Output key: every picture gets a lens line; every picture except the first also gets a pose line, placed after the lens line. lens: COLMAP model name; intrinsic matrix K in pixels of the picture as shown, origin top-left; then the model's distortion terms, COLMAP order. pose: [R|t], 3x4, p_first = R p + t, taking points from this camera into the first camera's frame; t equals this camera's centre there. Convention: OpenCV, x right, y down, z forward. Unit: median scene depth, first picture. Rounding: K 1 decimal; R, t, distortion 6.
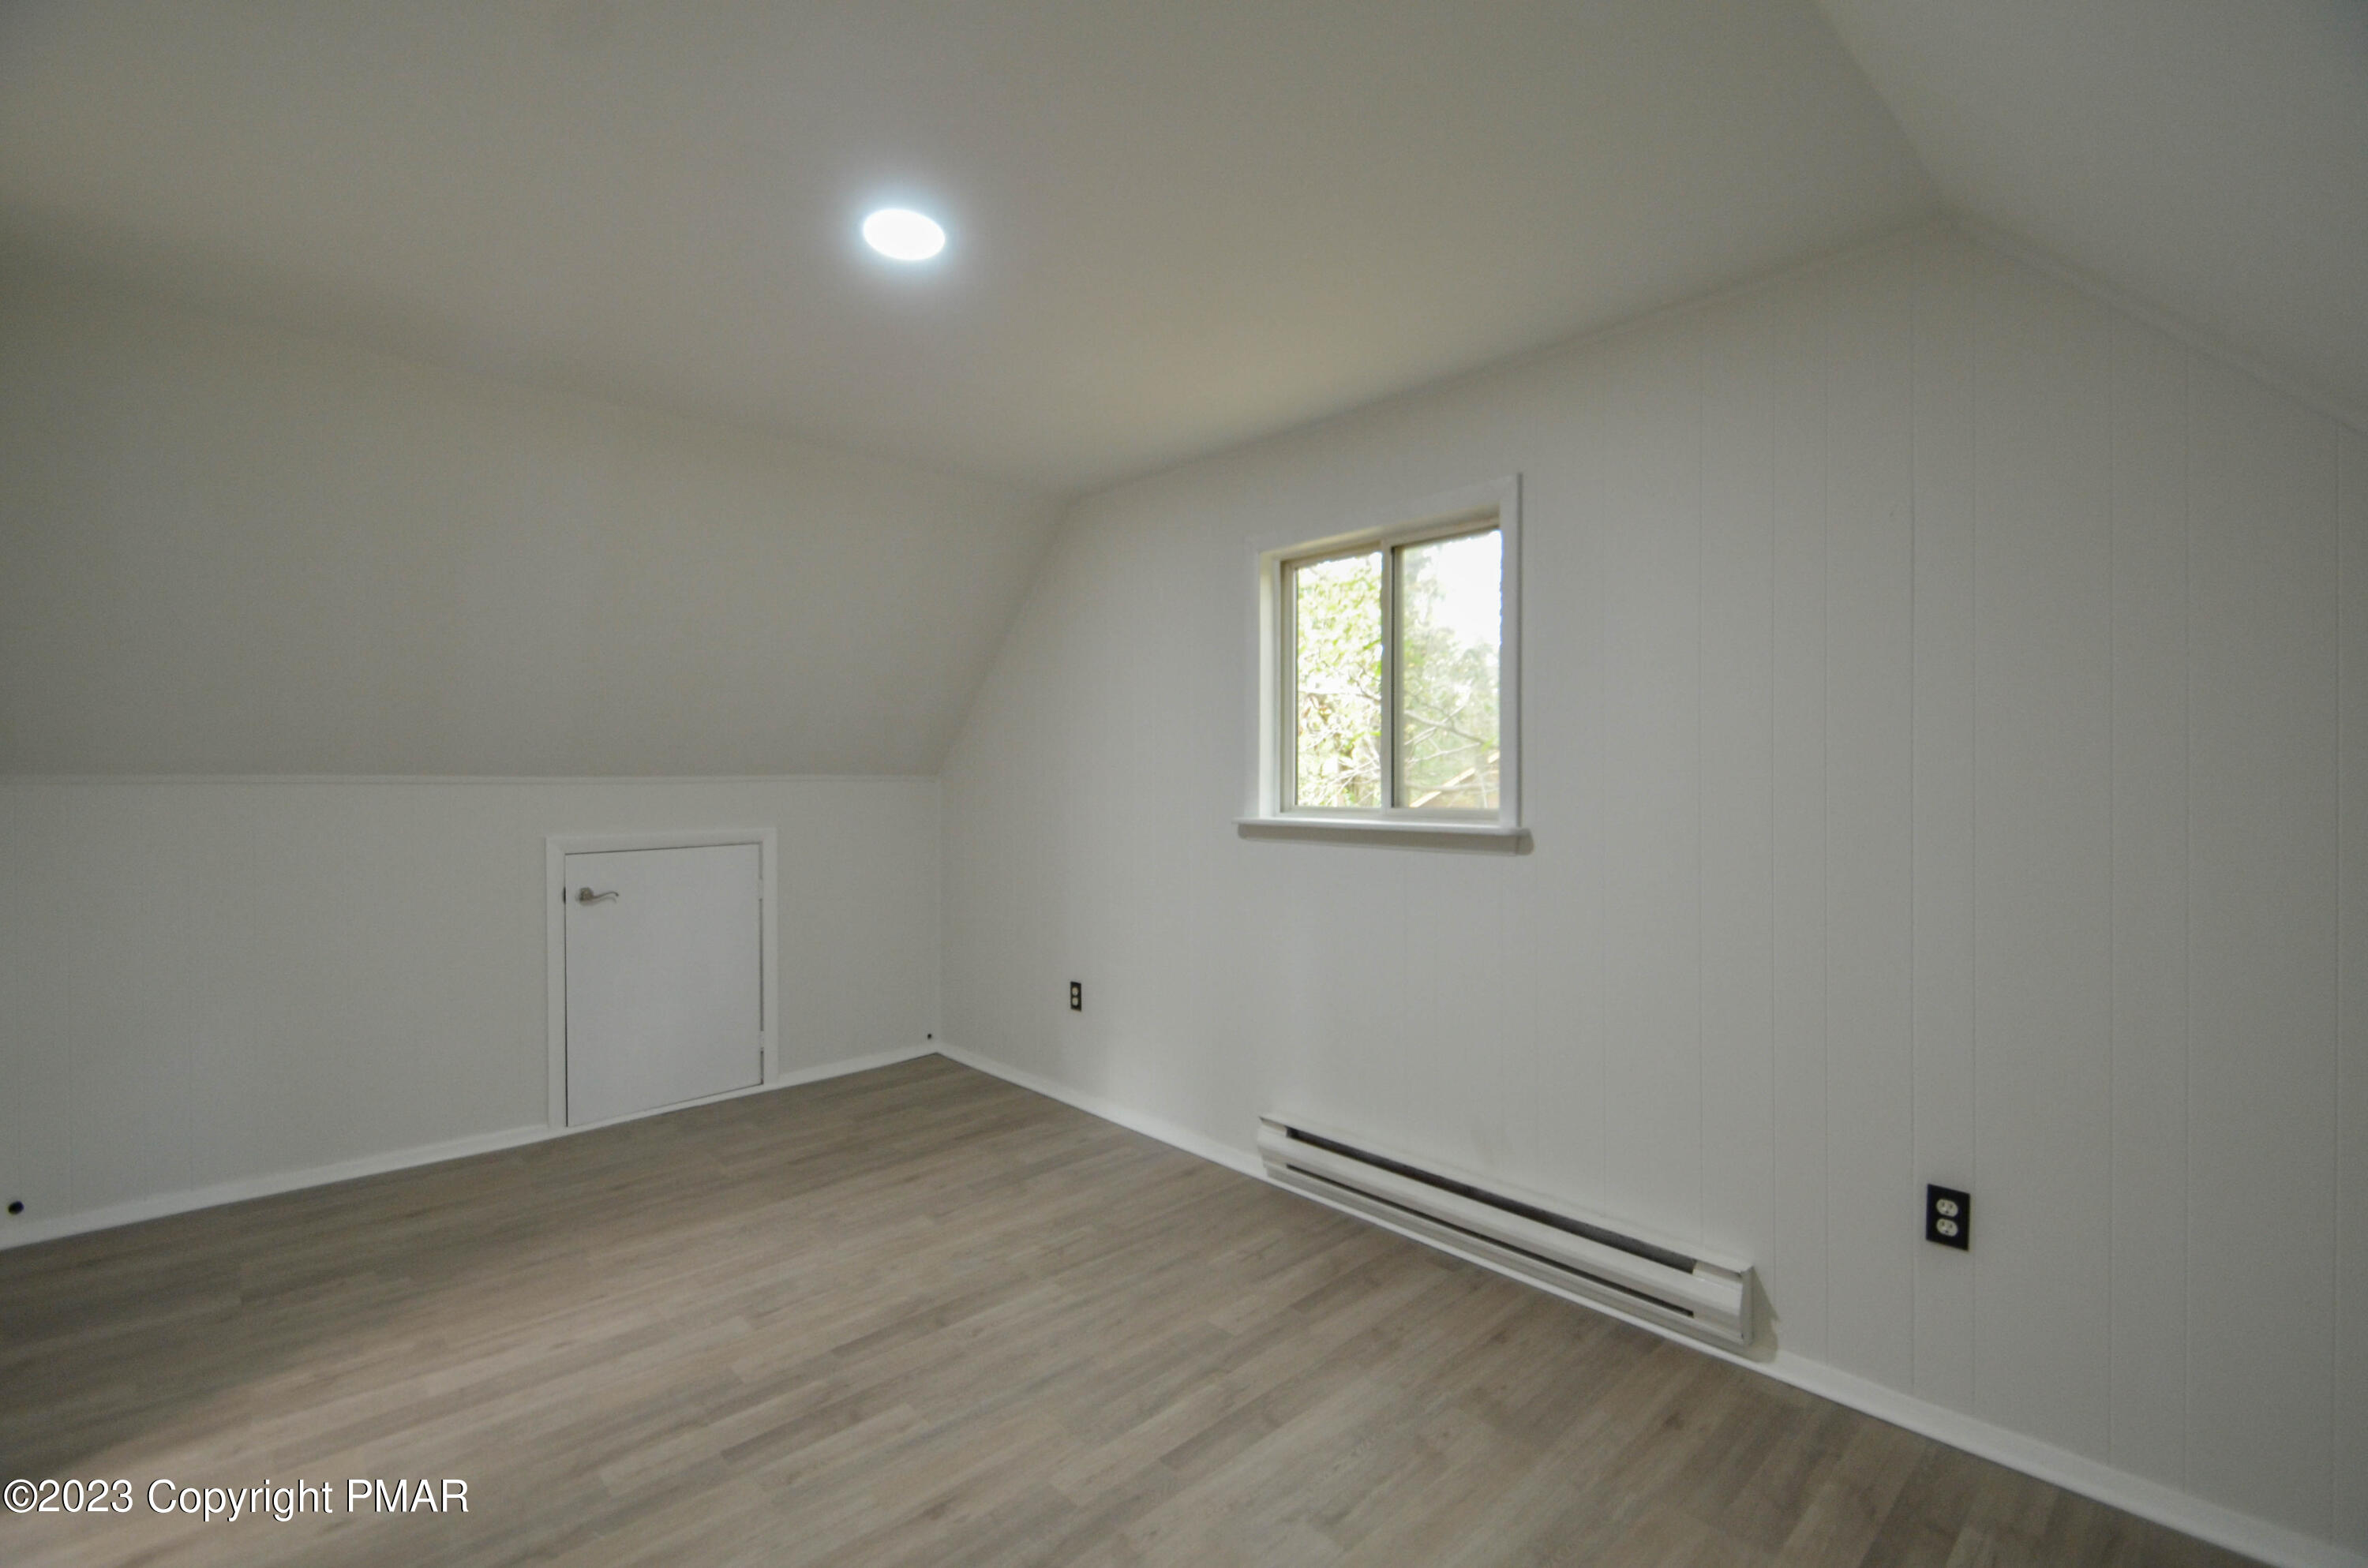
lens RADIAL K [[1037.4, 0, 1191.8], [0, 1037.4, 797.3], [0, 0, 1]] dist [0.029990, -0.020727]
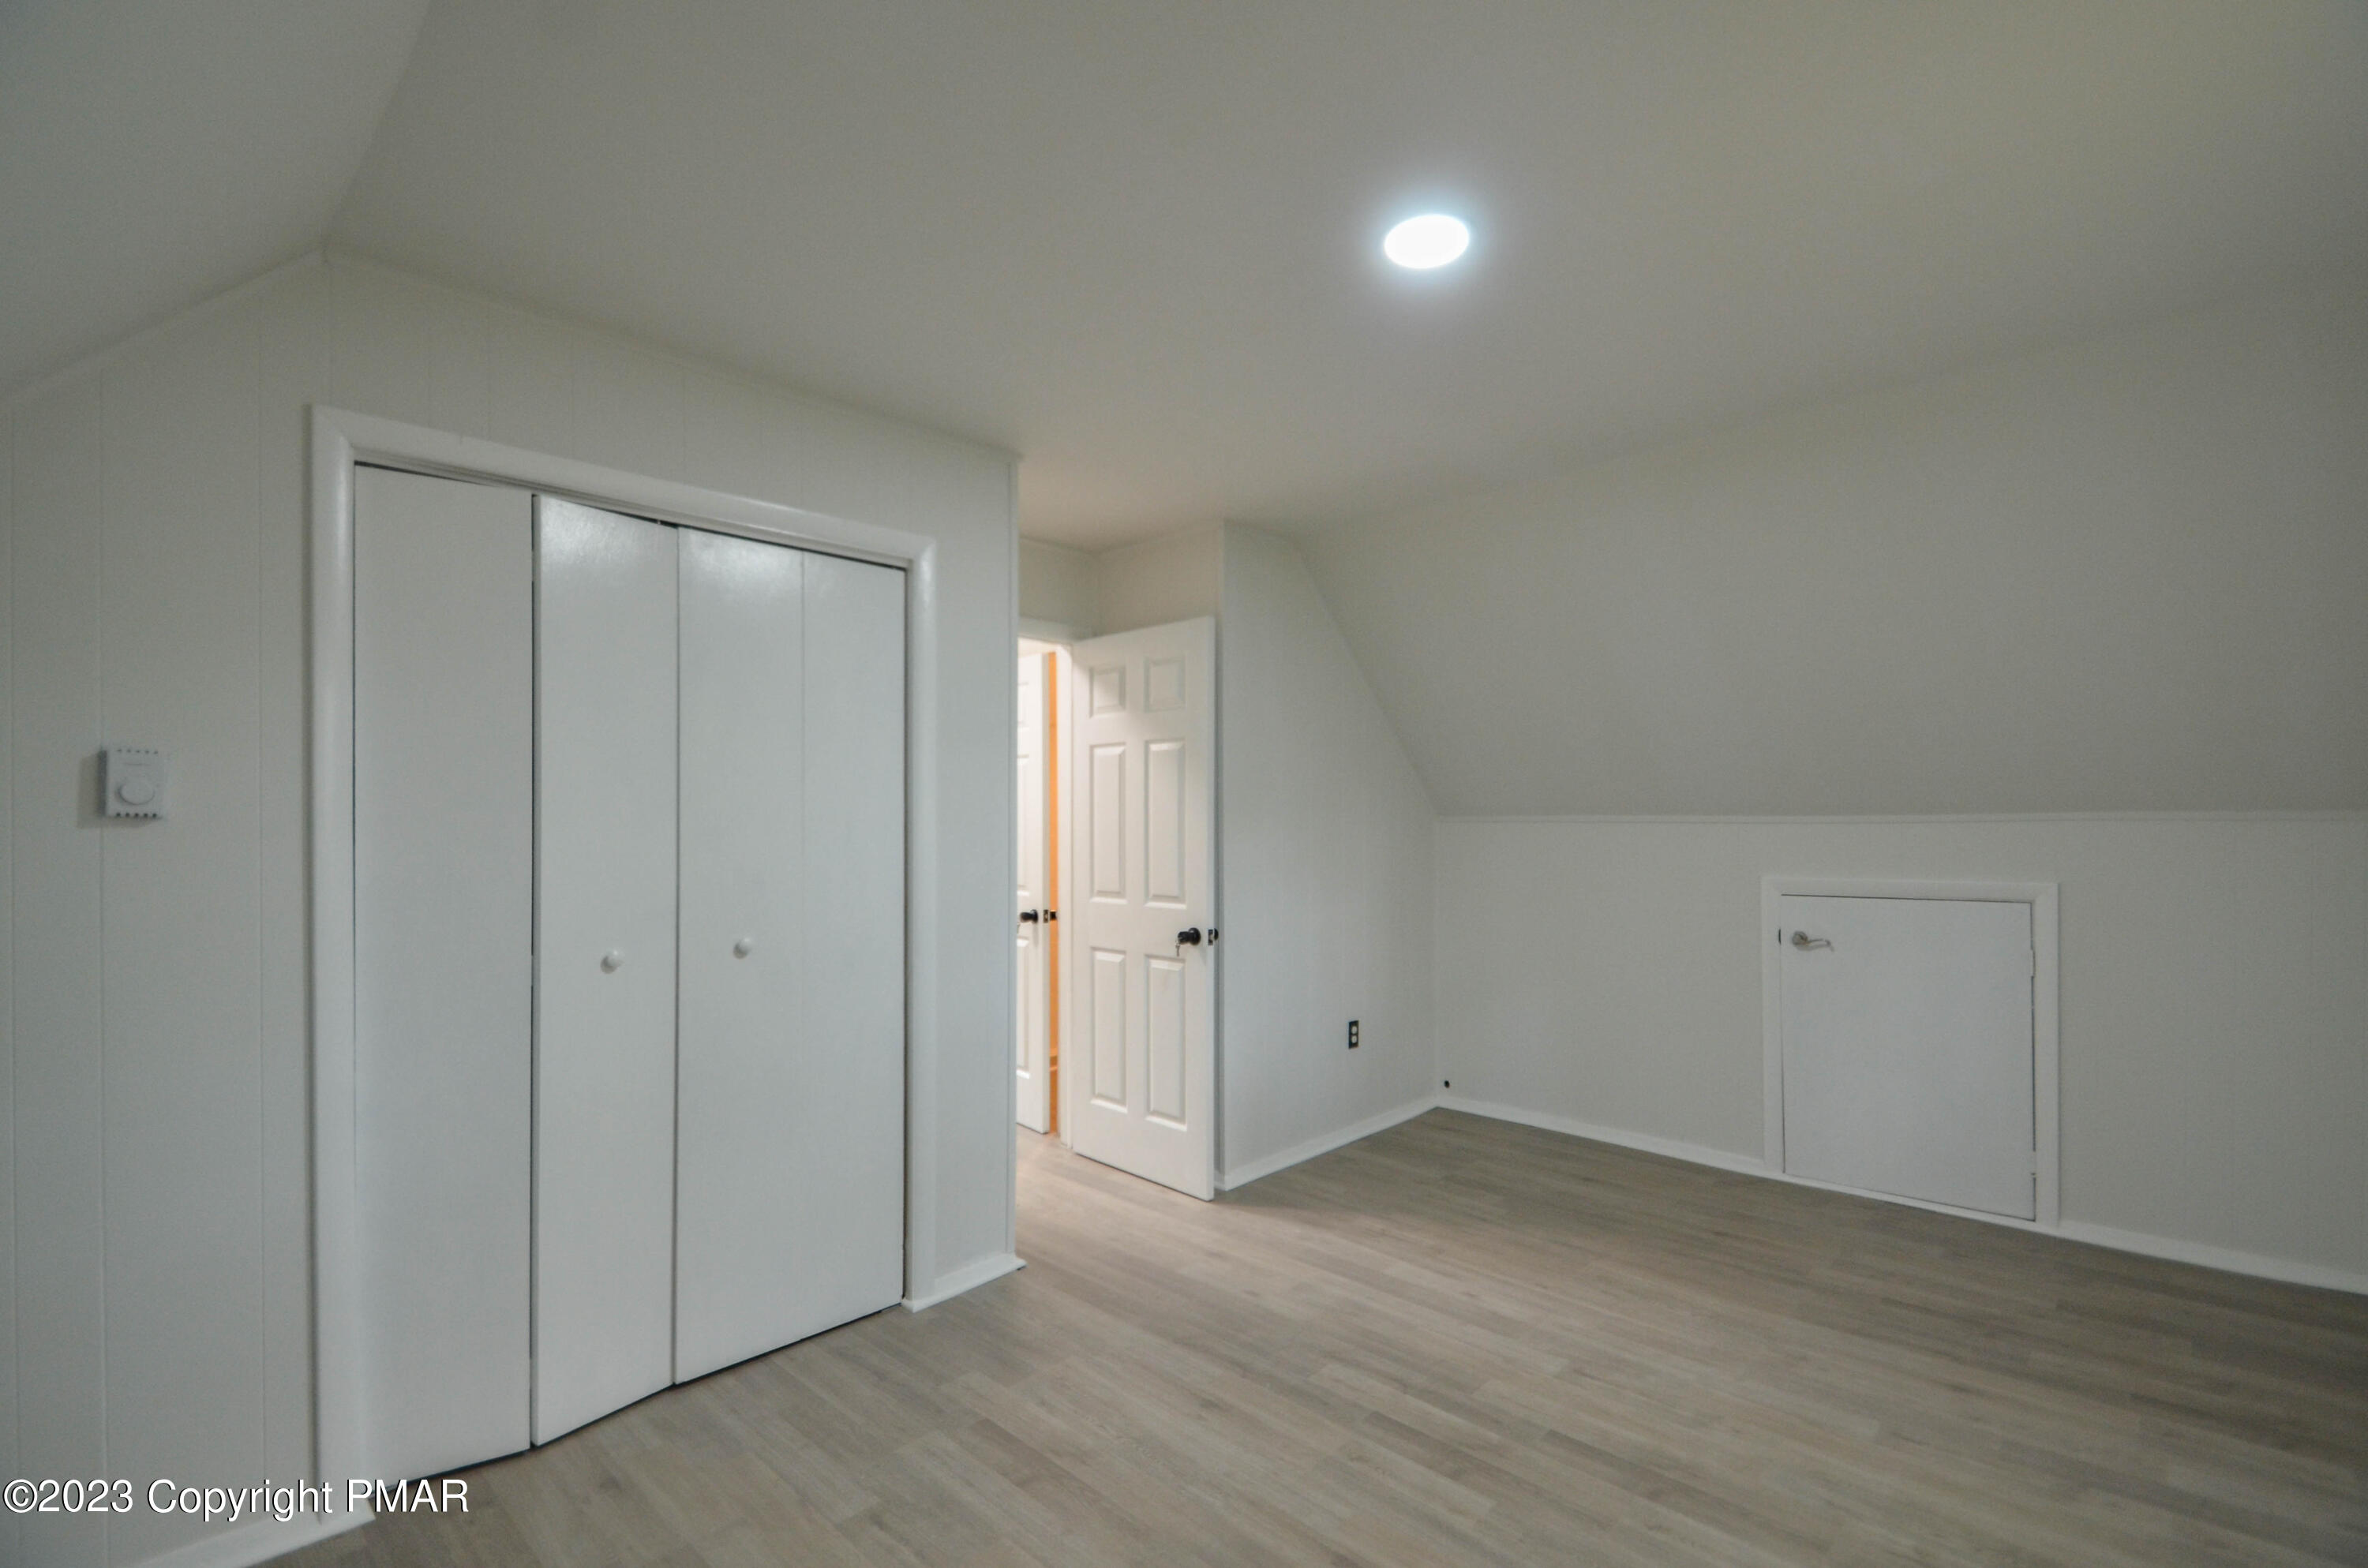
lens RADIAL K [[1037.4, 0, 1191.8], [0, 1037.4, 797.3], [0, 0, 1]] dist [0.029990, -0.020727]
pose [[0.060306, -0.022165, -0.997934, 0.514553], [-0.019780, 0.999531, -0.023395, -0.005201], [0.997984, 0.021150, 0.059839, 0.545696]]
